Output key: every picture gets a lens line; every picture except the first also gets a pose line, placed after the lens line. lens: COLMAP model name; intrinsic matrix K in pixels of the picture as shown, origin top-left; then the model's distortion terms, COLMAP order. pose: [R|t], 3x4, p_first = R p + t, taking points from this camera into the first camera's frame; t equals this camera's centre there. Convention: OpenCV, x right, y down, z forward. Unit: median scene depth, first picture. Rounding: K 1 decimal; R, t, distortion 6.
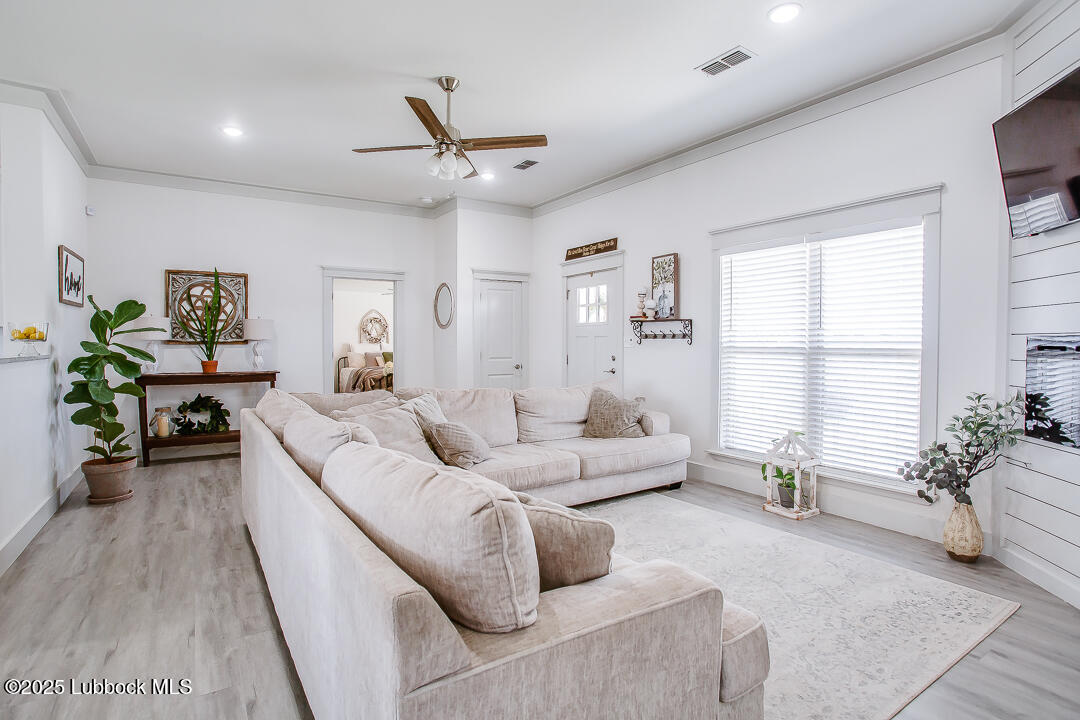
lens RADIAL K [[535.5, 0, 529.8], [0, 535.5, 354.4], [0, 0, 1]] dist [-0.021480, 0.000241]
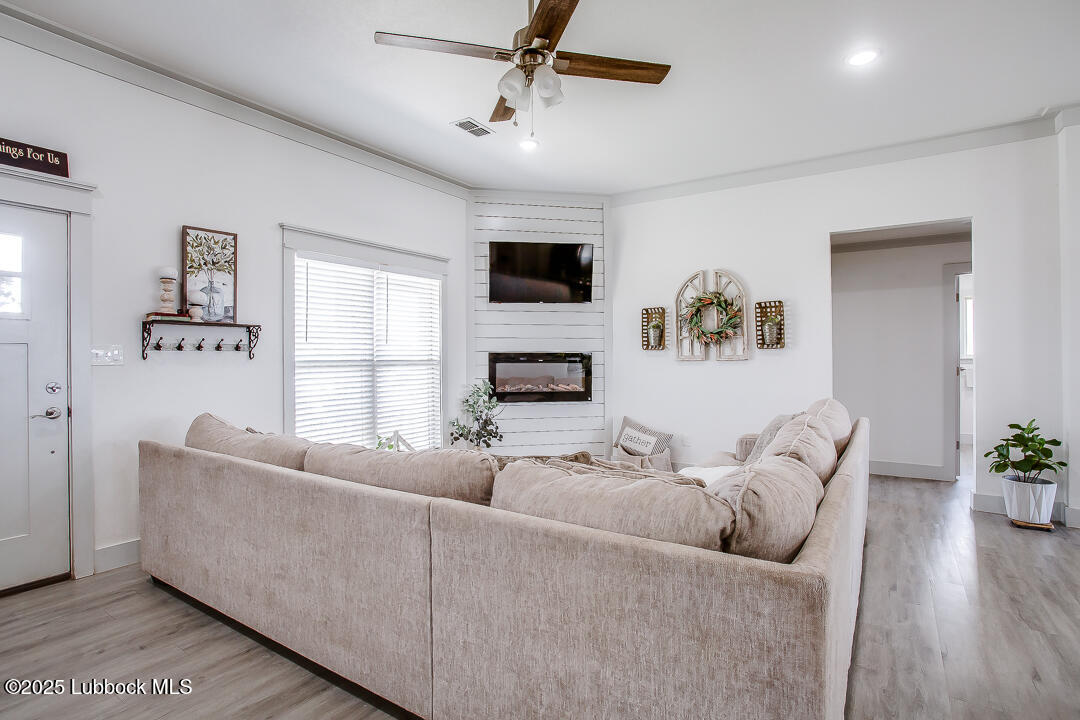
lens RADIAL K [[535.5, 0, 529.8], [0, 535.5, 354.4], [0, 0, 1]] dist [-0.021480, 0.000241]
pose [[-0.399768, 0.003328, 0.916610, -0.573899], [0.031221, 0.999463, 0.009988, -0.021585], [-0.916085, 0.032610, -0.399657, 0.970093]]
